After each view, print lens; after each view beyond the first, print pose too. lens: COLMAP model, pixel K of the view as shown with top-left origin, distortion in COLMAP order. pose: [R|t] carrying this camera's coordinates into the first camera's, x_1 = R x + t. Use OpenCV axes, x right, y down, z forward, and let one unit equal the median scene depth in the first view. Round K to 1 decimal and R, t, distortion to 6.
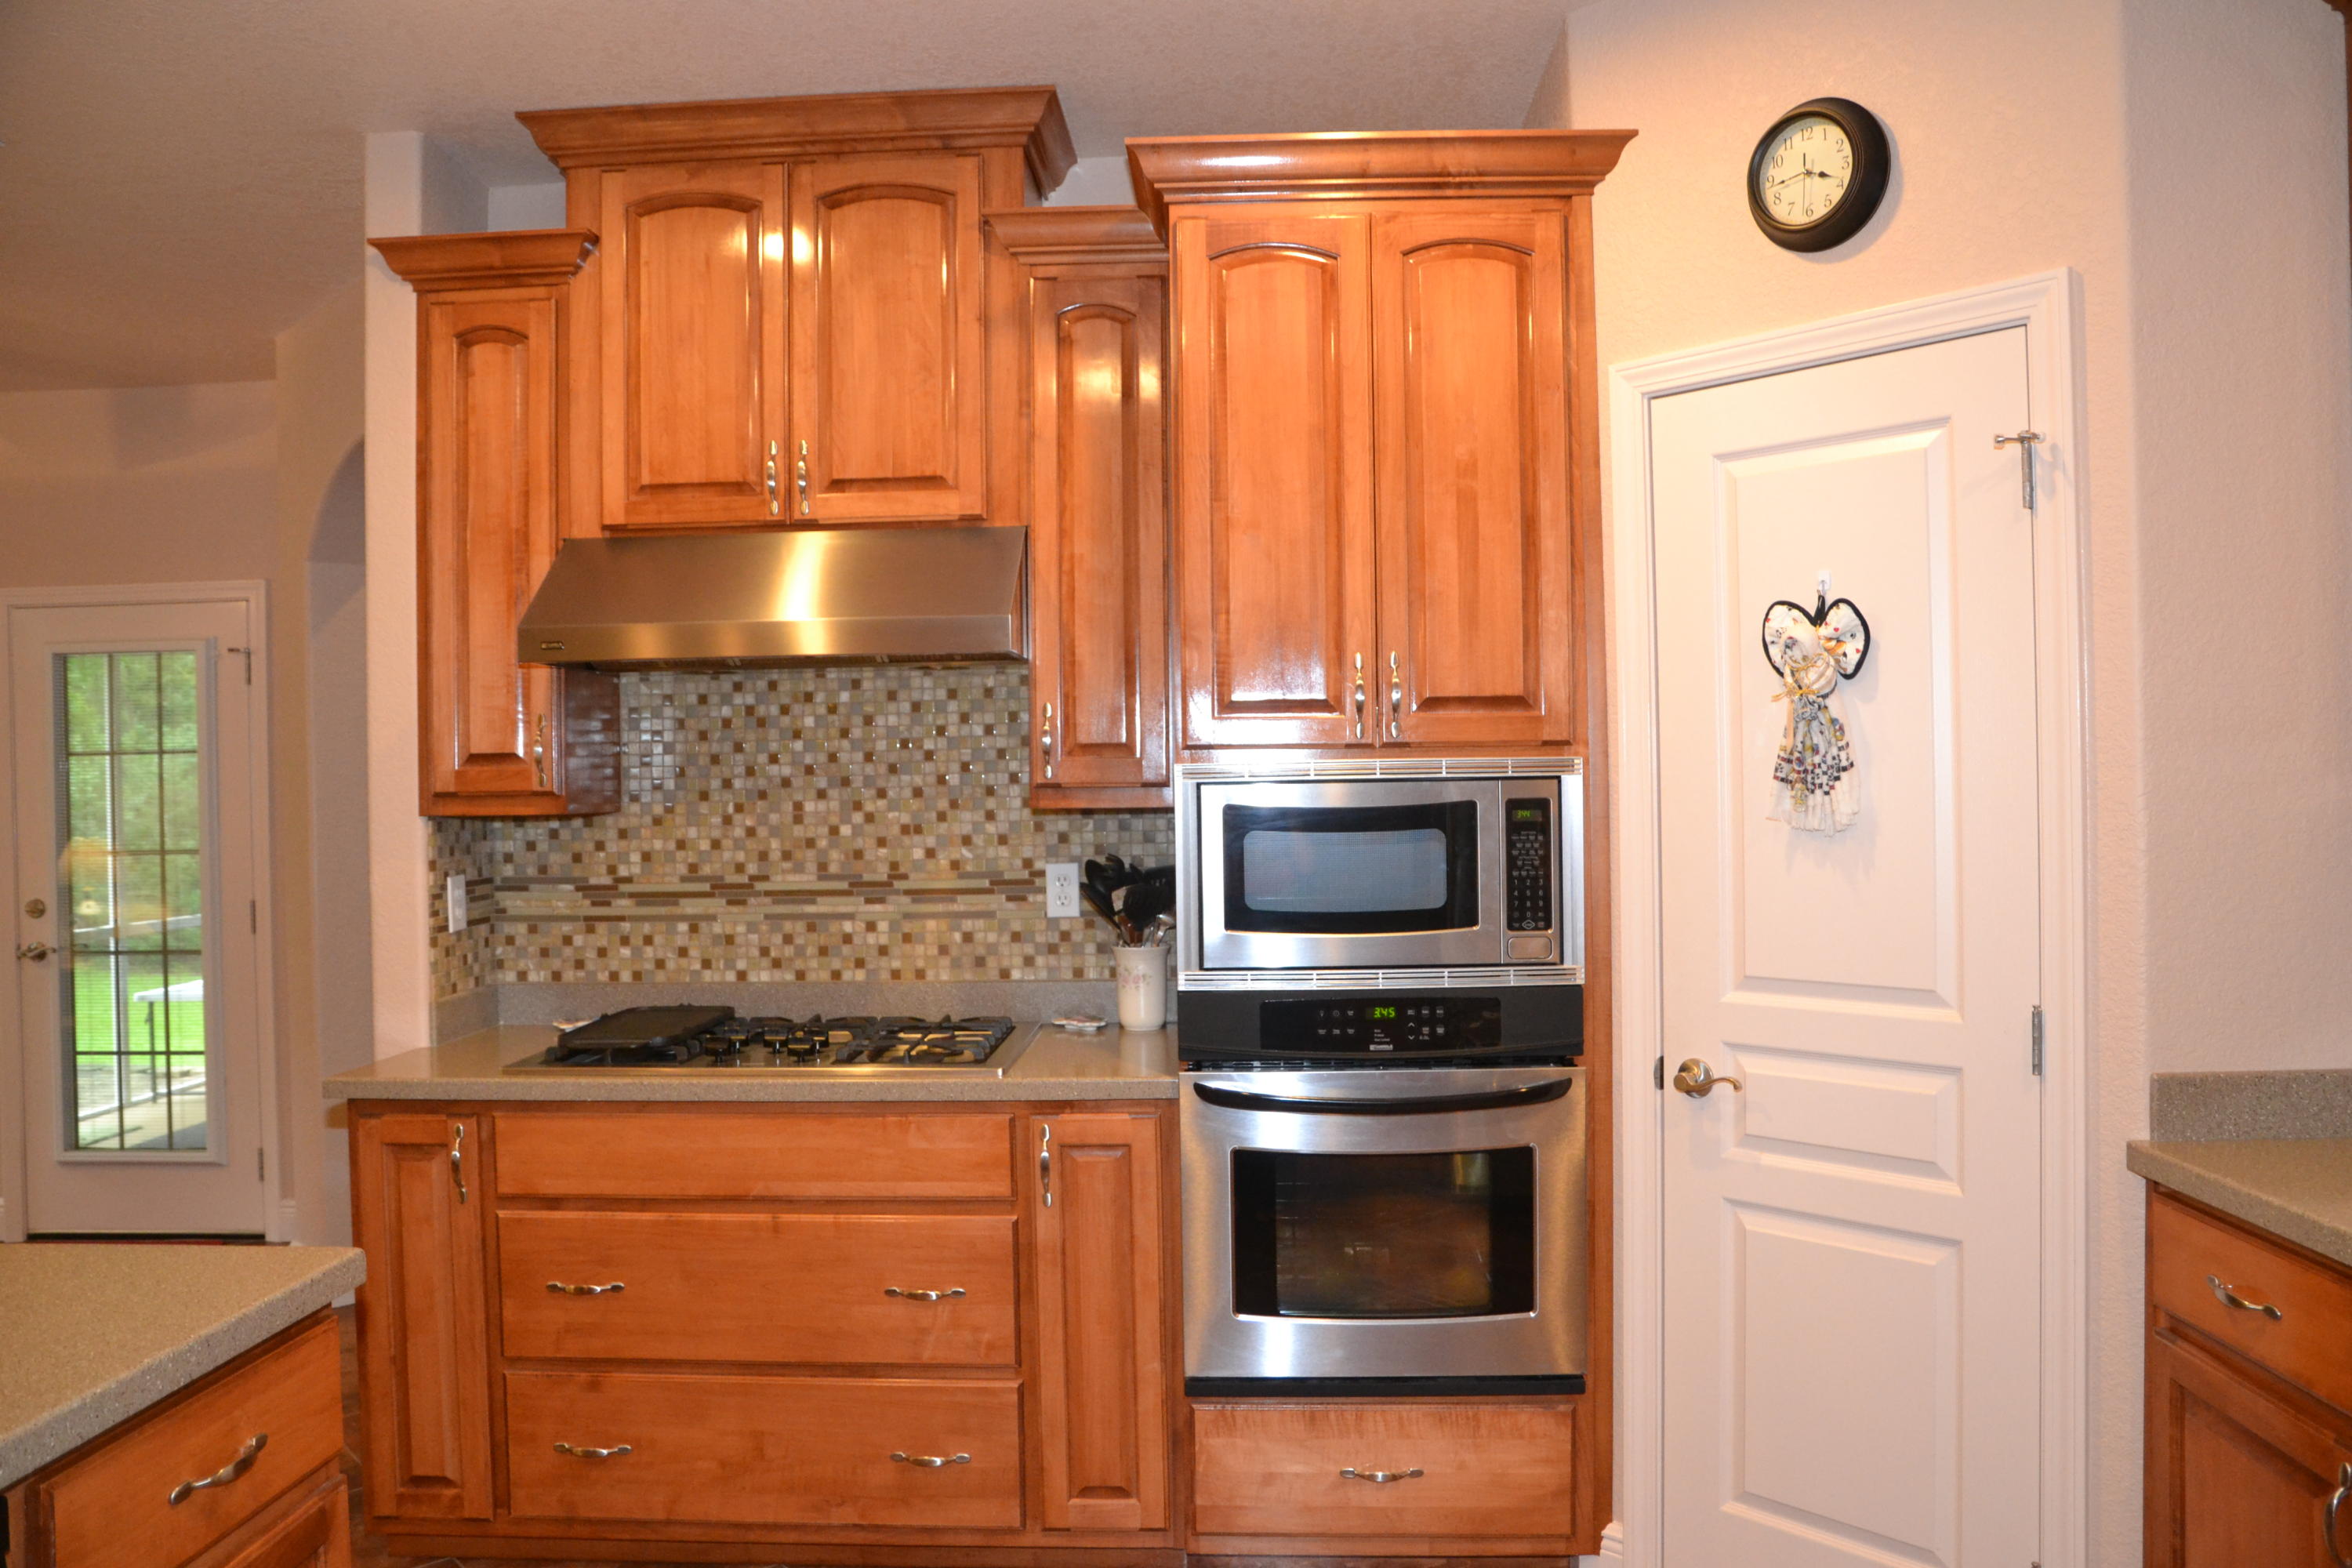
lens RADIAL K [[1627.9, 0, 1176.0], [0, 1627.9, 784.0], [0, 0, 1]] dist [-0.125850, 0.073708]
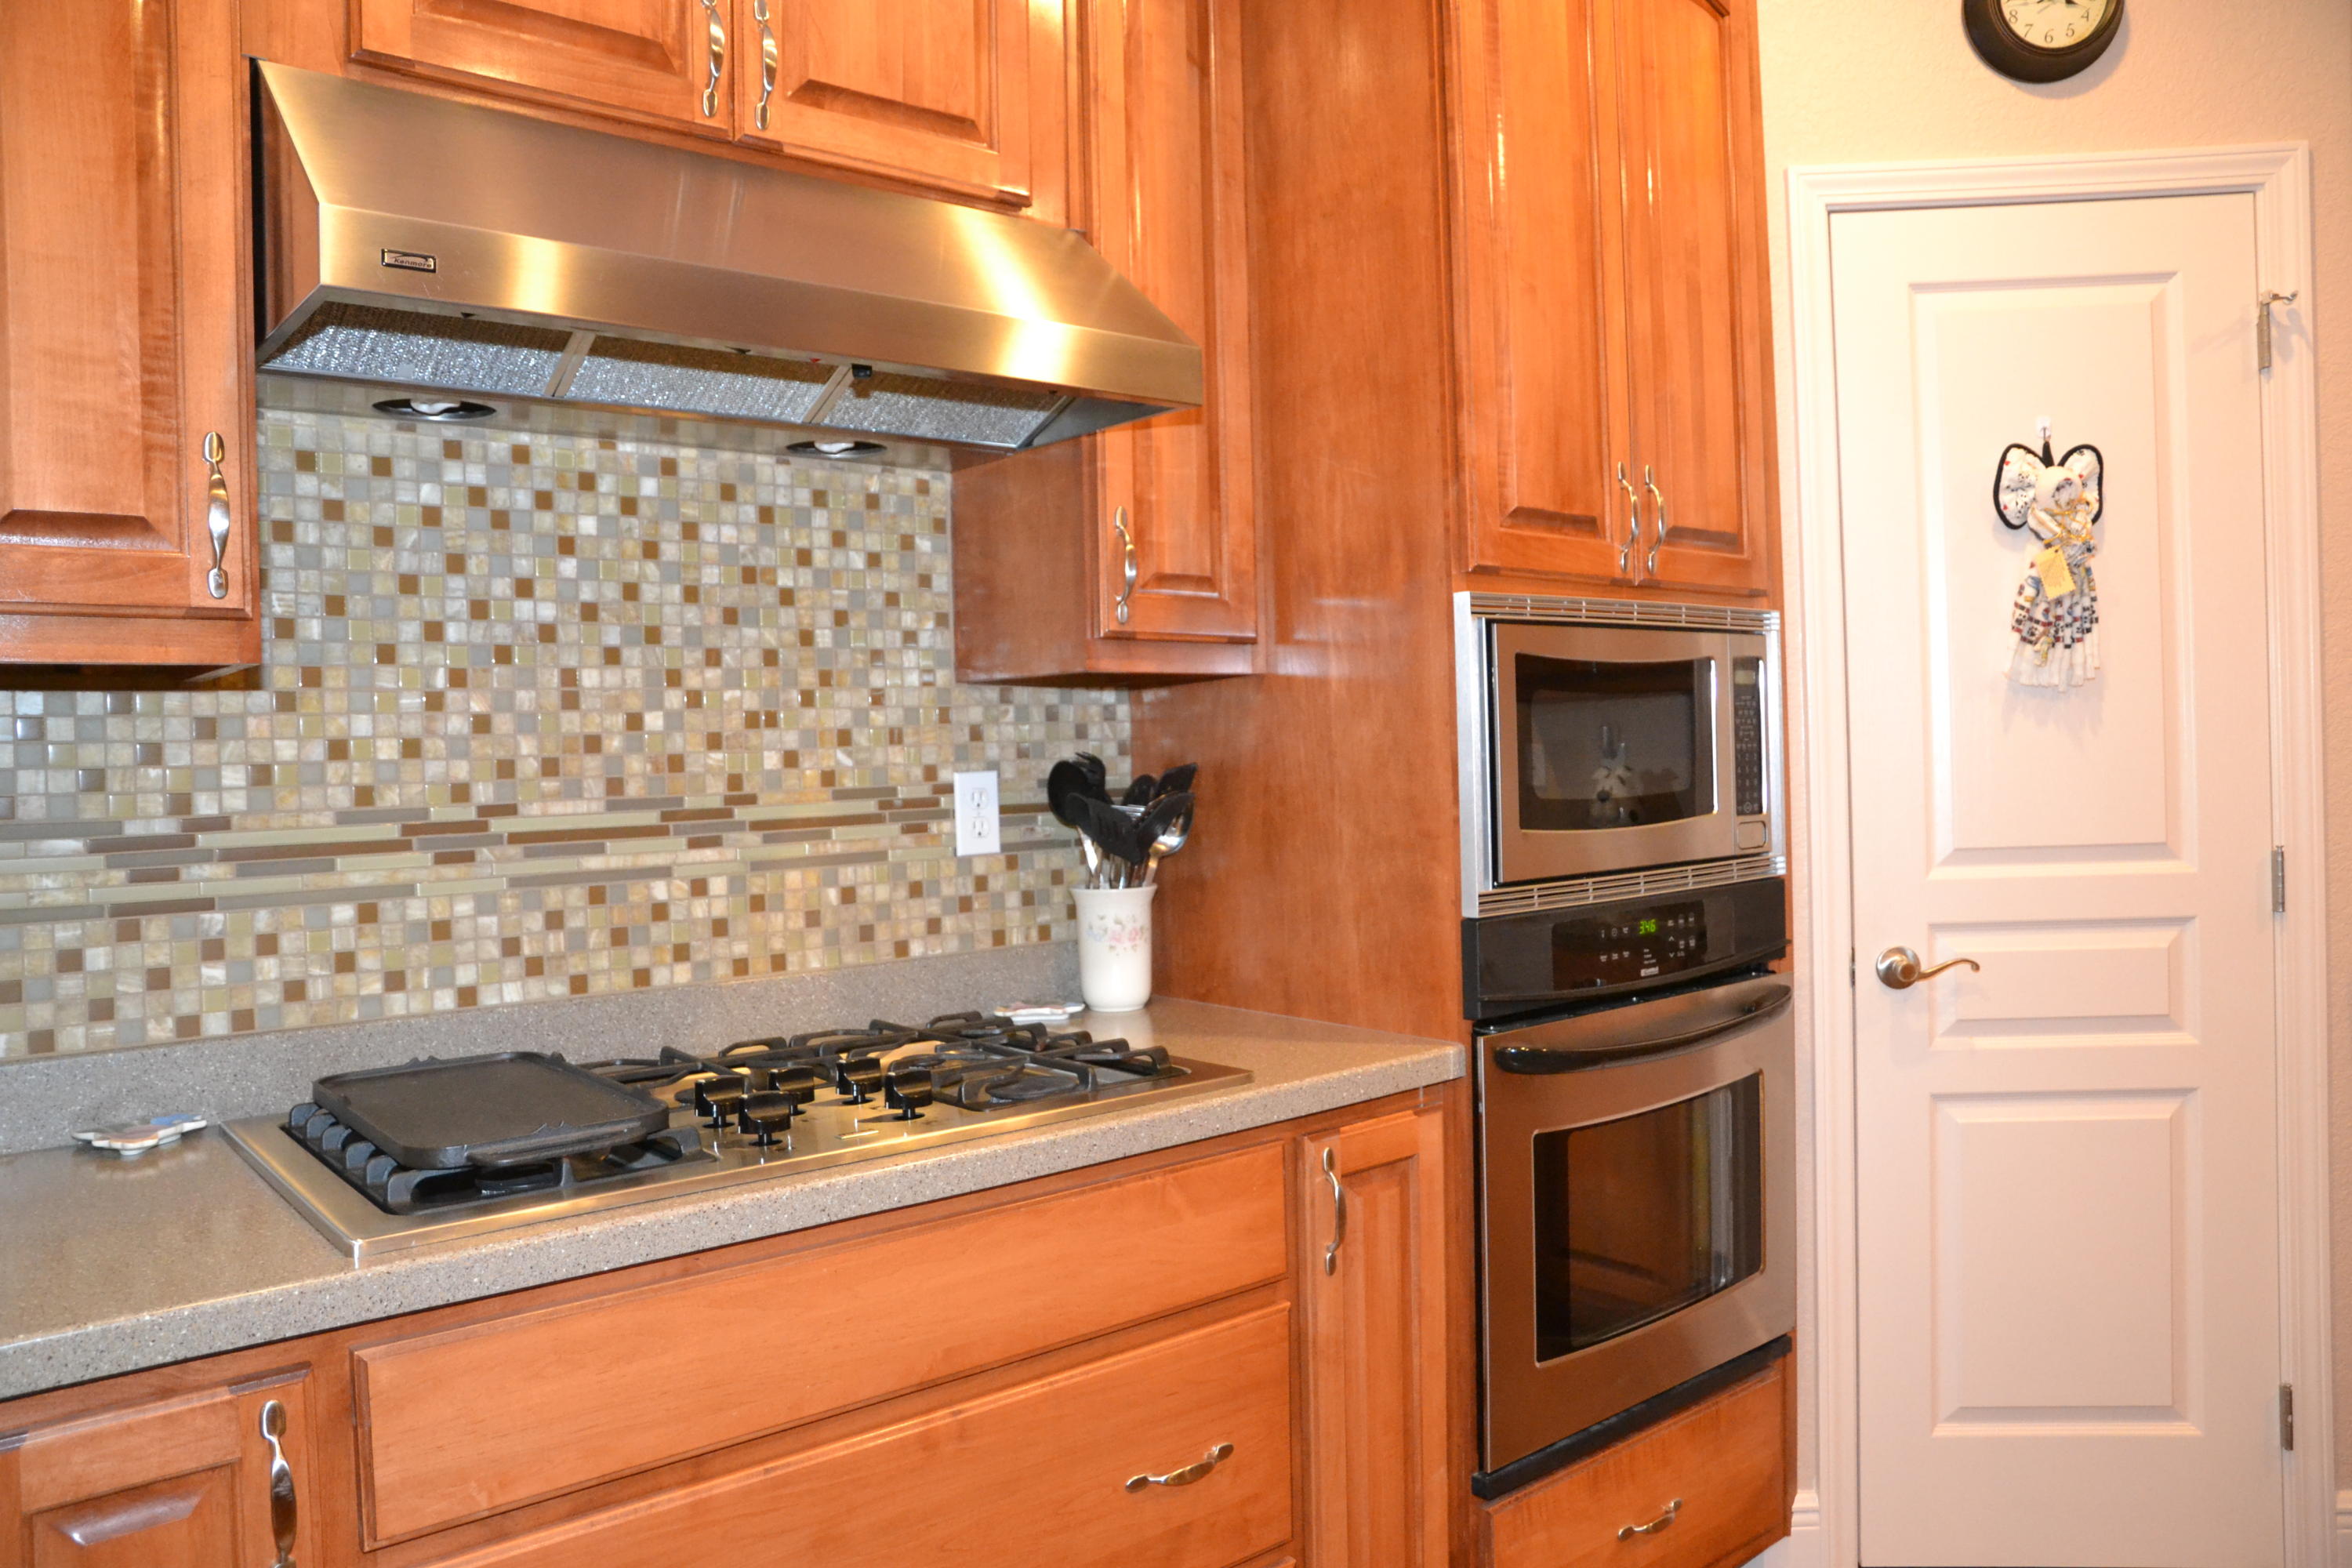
lens RADIAL K [[1641.6, 0, 1176.0], [0, 1641.6, 784.0], [0, 0, 1]] dist [-0.119461, 0.079692]
pose [[0.747998, -0.019051, 0.663428, -0.445292], [0.019266, 0.999790, 0.006989, 0.050279], [-0.663422, 0.007554, 0.748208, 0.452518]]
